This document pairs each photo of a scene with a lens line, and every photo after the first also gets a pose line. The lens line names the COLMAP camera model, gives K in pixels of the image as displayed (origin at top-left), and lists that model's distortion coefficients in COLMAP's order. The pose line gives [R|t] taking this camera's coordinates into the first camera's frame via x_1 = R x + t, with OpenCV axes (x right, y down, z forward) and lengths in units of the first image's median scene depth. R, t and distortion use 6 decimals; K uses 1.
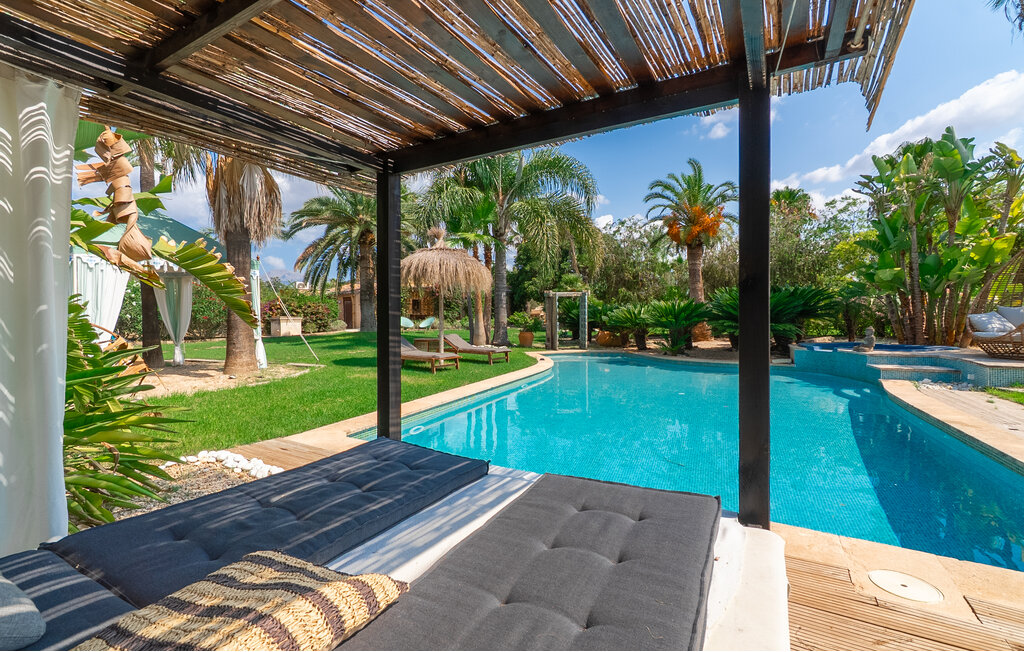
lens RADIAL K [[449.2, 0, 505.4], [0, 449.2, 321.3], [0, 0, 1]] dist [-0.001138, -0.000338]
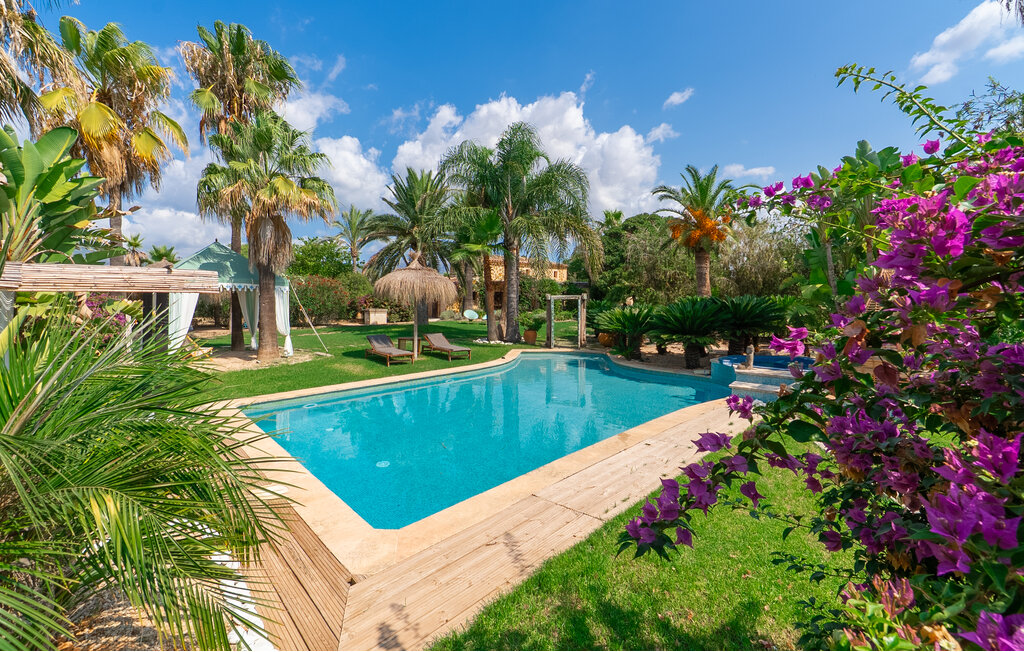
lens RADIAL K [[449.2, 0, 505.4], [0, 449.2, 321.3], [0, 0, 1]] dist [-0.001138, -0.000338]
pose [[0.955975, 0.027977, -0.292111, 0.347955], [-0.018136, 0.999175, 0.036343, -0.044366], [0.292886, -0.029445, 0.955694, -0.108815]]
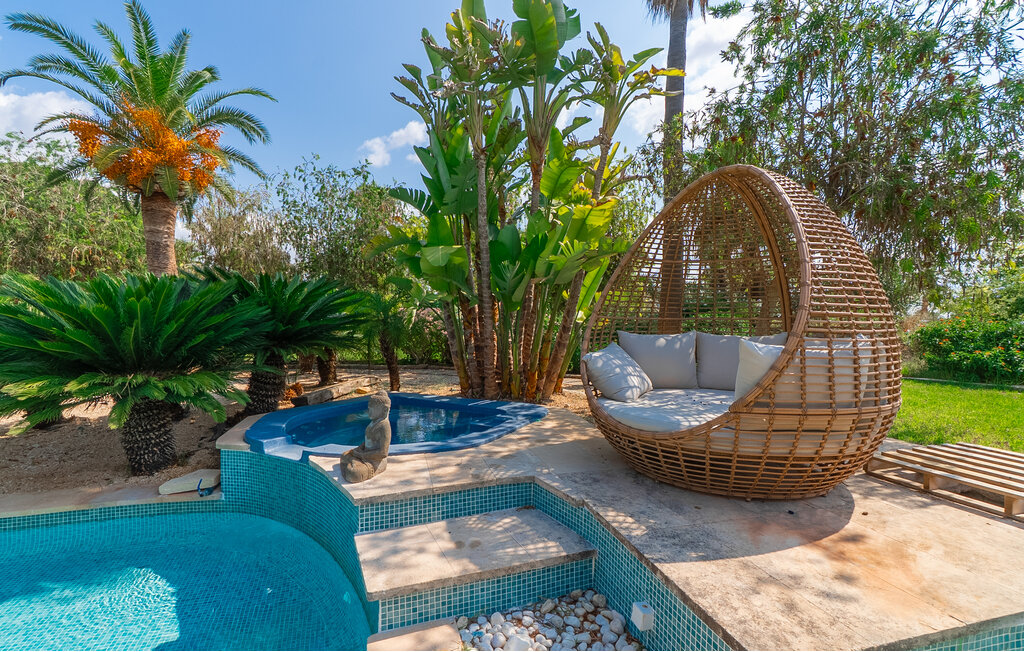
lens RADIAL K [[449.2, 0, 505.4], [0, 449.2, 321.3], [0, 0, 1]] dist [-0.001138, -0.000338]
pose [[0.699931, 0.014042, 0.714073, 0.392888], [0.002643, 0.999749, -0.022250, -0.019354], [-0.714206, 0.017460, 0.699718, 0.434128]]
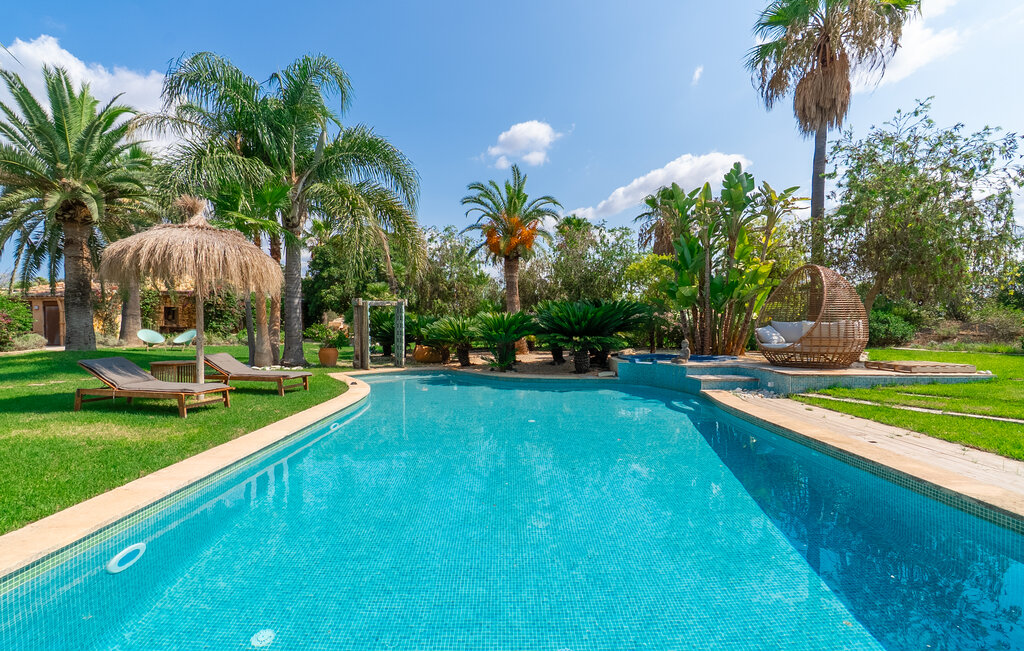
lens RADIAL K [[444.2, 0, 505.1], [0, 444.2, 331.8], [0, 0, 1]] dist [-0.004030, -0.000703]
pose [[0.903800, 0.000212, 0.427956, -0.009358], [0.002341, 0.999982, -0.005440, -0.000620], [-0.427949, 0.005919, 0.903783, 0.146656]]
